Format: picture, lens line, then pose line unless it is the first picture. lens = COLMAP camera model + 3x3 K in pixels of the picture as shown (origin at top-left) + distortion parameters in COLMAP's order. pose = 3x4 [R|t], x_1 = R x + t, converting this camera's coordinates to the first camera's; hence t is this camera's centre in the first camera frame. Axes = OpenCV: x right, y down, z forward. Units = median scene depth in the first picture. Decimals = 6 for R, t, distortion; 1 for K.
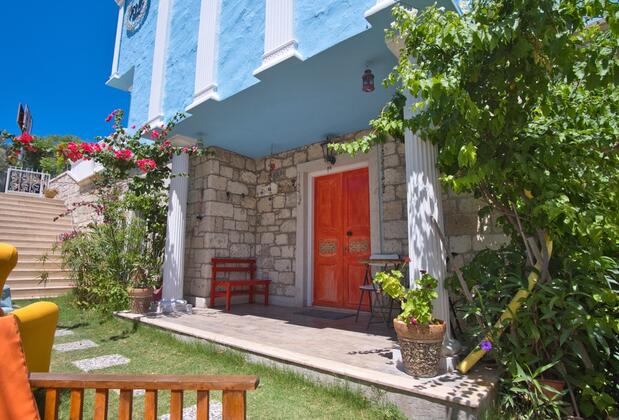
lens RADIAL K [[335.3, 0, 309.5], [0, 335.3, 210.0], [0, 0, 1]] dist [-0.003401, -0.000029]
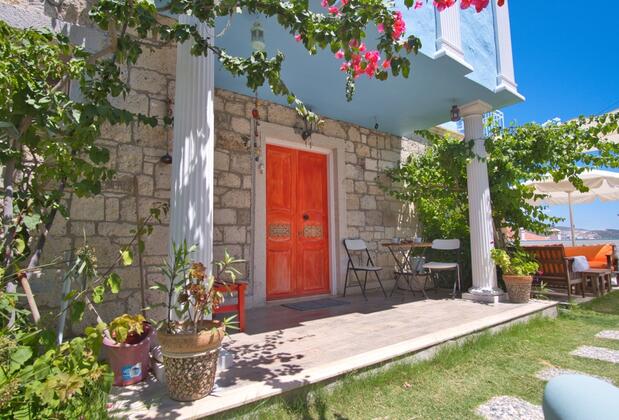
lens RADIAL K [[335.3, 0, 309.5], [0, 335.3, 210.0], [0, 0, 1]] dist [-0.003401, -0.000029]
pose [[0.240783, 0.089842, 0.966412, -0.781757], [-0.131114, 0.989590, -0.059330, 0.102420], [-0.961682, -0.112424, 0.250056, 0.735759]]
